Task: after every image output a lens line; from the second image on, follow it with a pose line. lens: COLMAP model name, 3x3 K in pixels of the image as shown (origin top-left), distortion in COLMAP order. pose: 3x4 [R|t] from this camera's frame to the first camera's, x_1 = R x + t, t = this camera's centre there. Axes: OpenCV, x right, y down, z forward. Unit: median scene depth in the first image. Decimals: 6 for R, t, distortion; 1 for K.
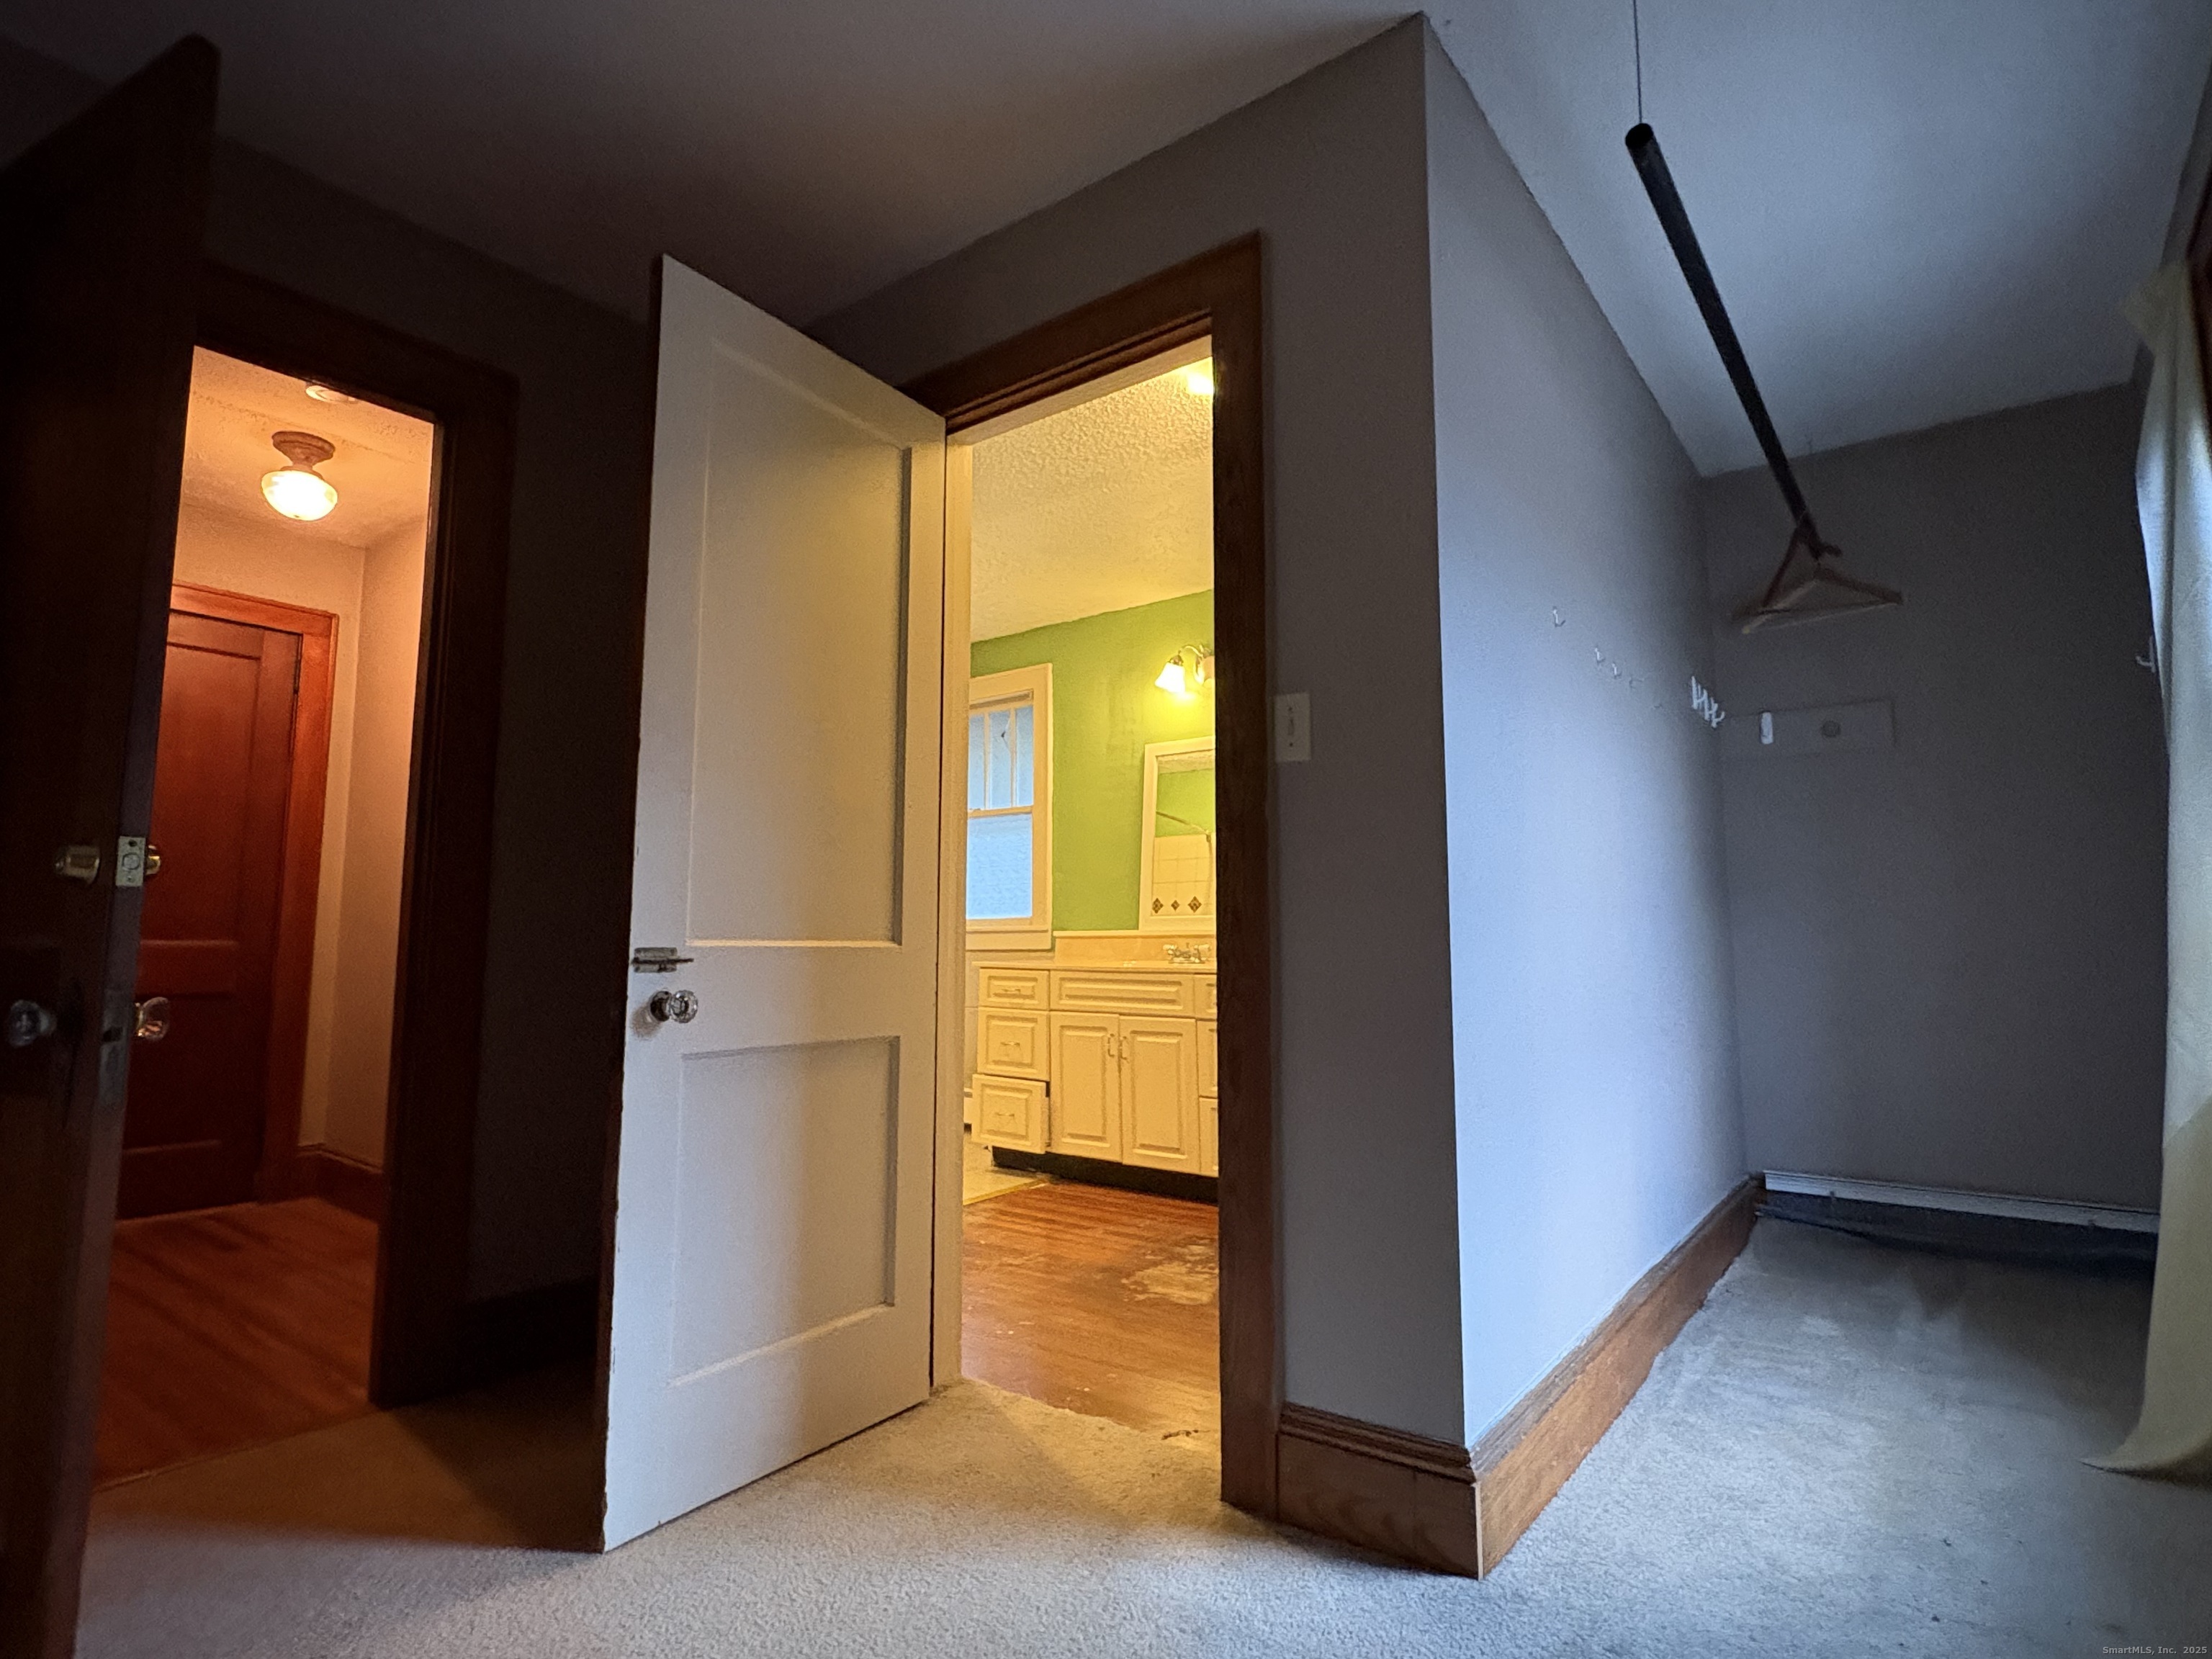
lens RADIAL K [[1152.1, 0, 1105.1], [0, 1152.1, 827.7], [0, 0, 1]] dist [-0.000905, -0.000087]
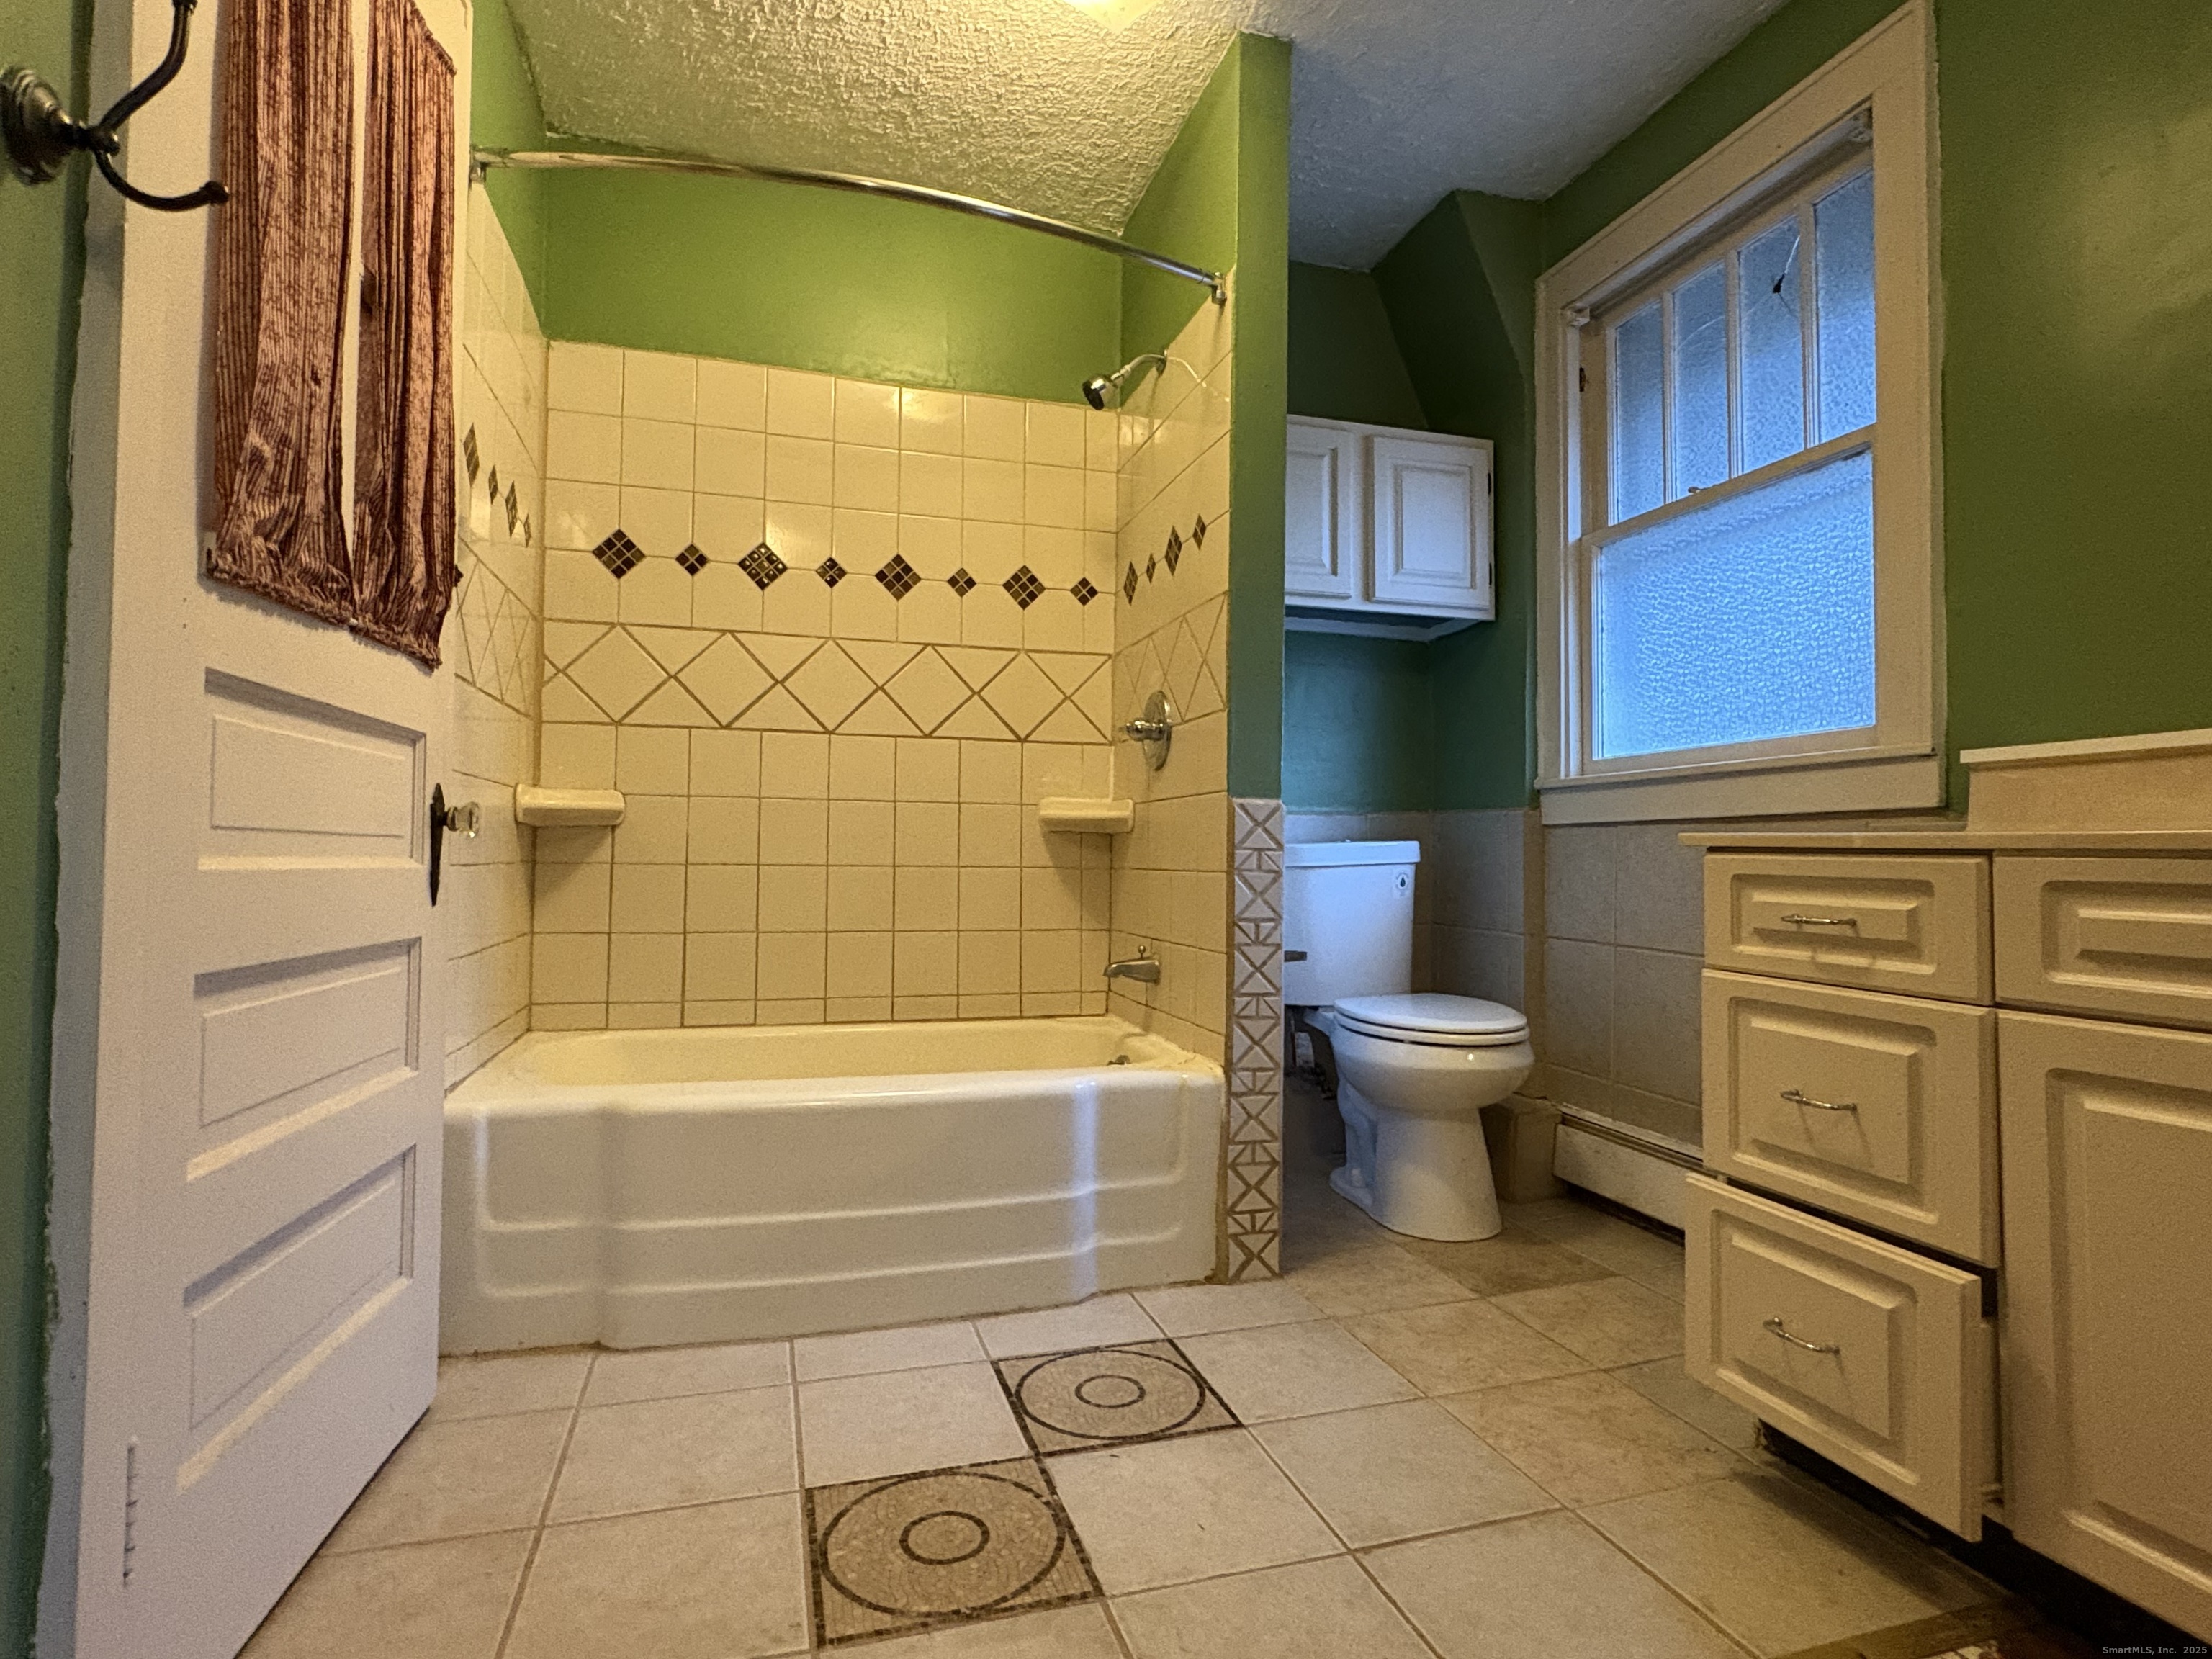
lens RADIAL K [[1152.1, 0, 1102.6], [0, 1152.1, 824.6], [0, 0, 1]] dist [-0.000905, -0.000087]
pose [[0.805834, -0.013386, -0.591990, -0.054733], [0.061120, 0.996285, 0.060671, 0.087531], [0.588978, -0.085074, 0.803659, 0.659428]]
